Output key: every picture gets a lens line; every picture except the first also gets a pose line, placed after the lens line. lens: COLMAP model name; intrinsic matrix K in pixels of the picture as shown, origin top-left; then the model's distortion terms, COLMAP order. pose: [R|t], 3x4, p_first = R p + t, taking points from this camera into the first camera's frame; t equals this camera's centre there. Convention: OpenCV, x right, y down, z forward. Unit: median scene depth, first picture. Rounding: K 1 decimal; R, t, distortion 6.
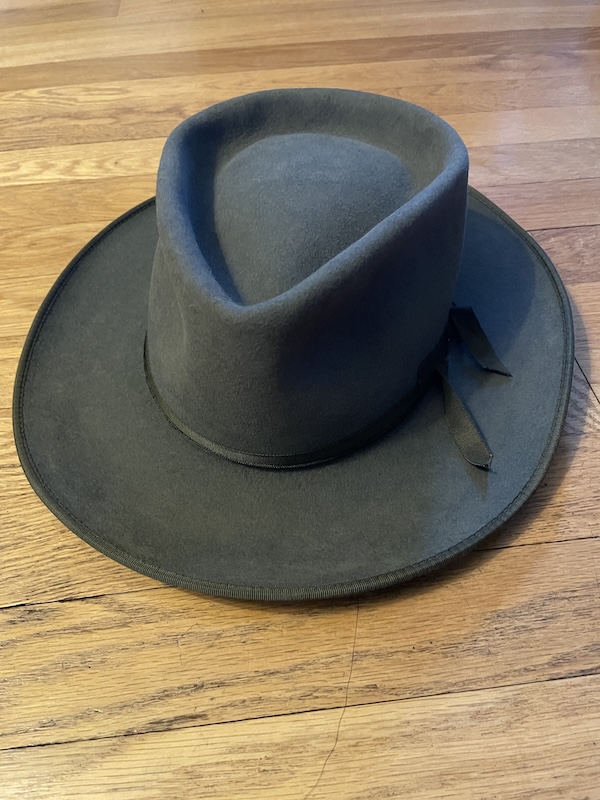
lens RADIAL K [[610.0, 0, 300.2], [0, 610.0, 399.4], [0, 0, 1]] dist [0.049895, -0.096052]
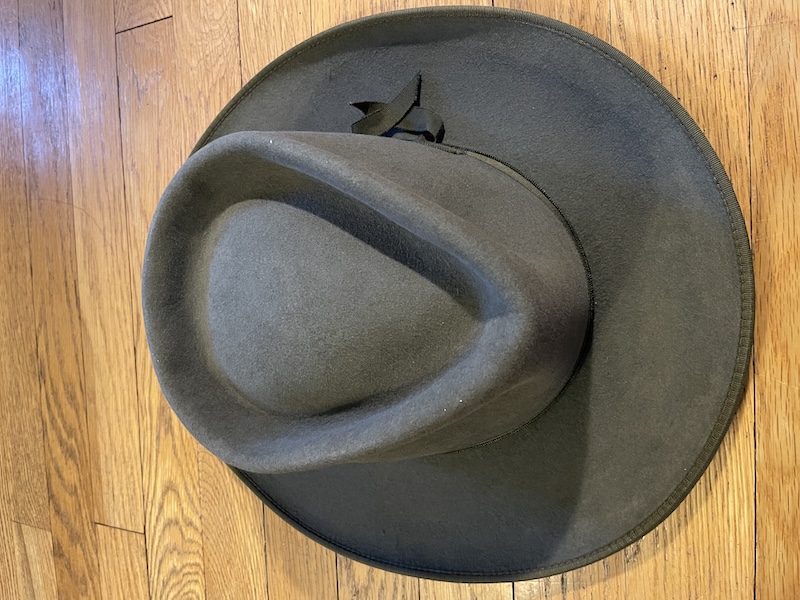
lens RADIAL K [[610.0, 0, 400.5], [0, 610.0, 296.3], [0, 0, 1]] dist [0.049895, -0.096052]
pose [[0.071997, -0.994308, -0.078539, 0.012939], [0.973282, 0.052824, 0.223453, 0.529436], [-0.218032, -0.092529, 0.971545, -0.564608]]
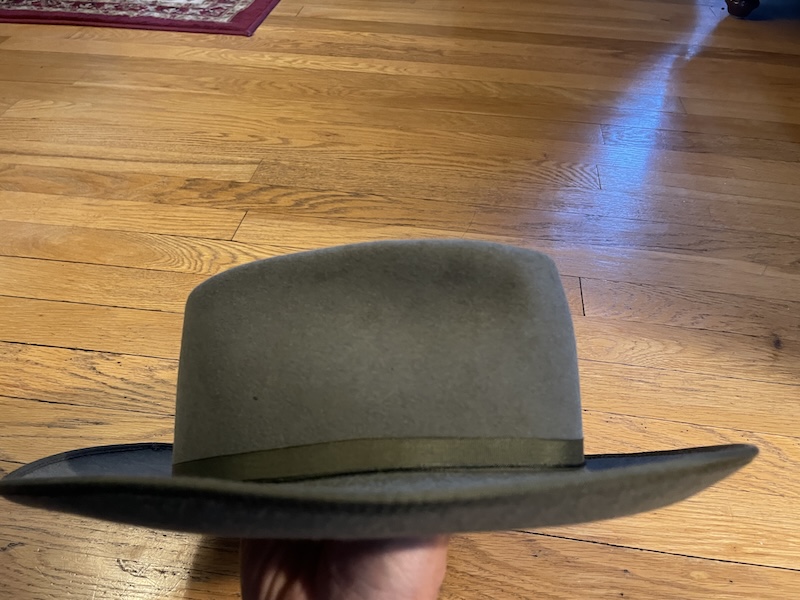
lens RADIAL K [[610.0, 0, 399.7], [0, 610.0, 300.2], [0, 0, 1]] dist [0.049895, -0.096052]
pose [[0.968181, 0.200347, -0.149956, 0.132782], [-0.218822, 0.968499, -0.118857, 0.581453], [0.121420, 0.147888, 0.981522, -0.848941]]
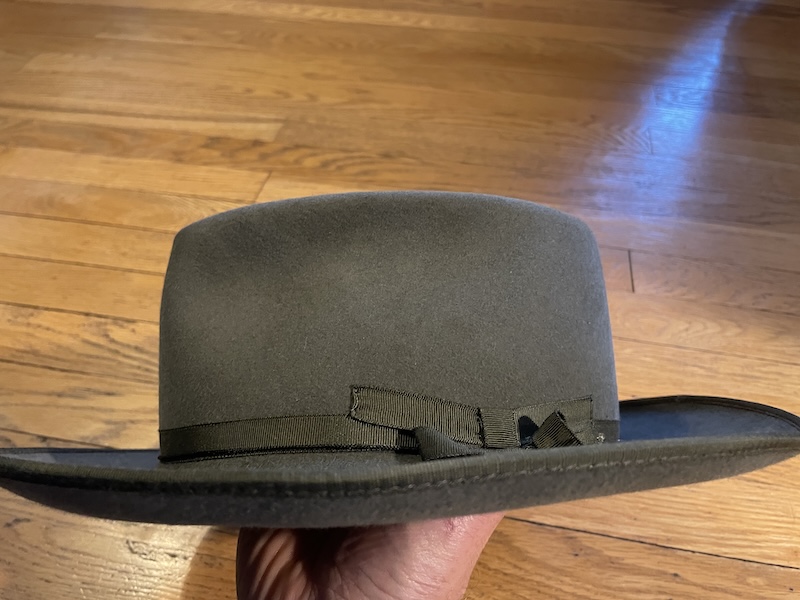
lens RADIAL K [[610.0, 0, 399.6], [0, 610.0, 304.8], [0, 0, 1]] dist [0.049895, -0.096052]
pose [[0.955897, 0.232831, -0.179028, 0.111063], [-0.245714, 0.967881, -0.053201, 0.572812], [0.160891, 0.094845, 0.982404, -0.769826]]
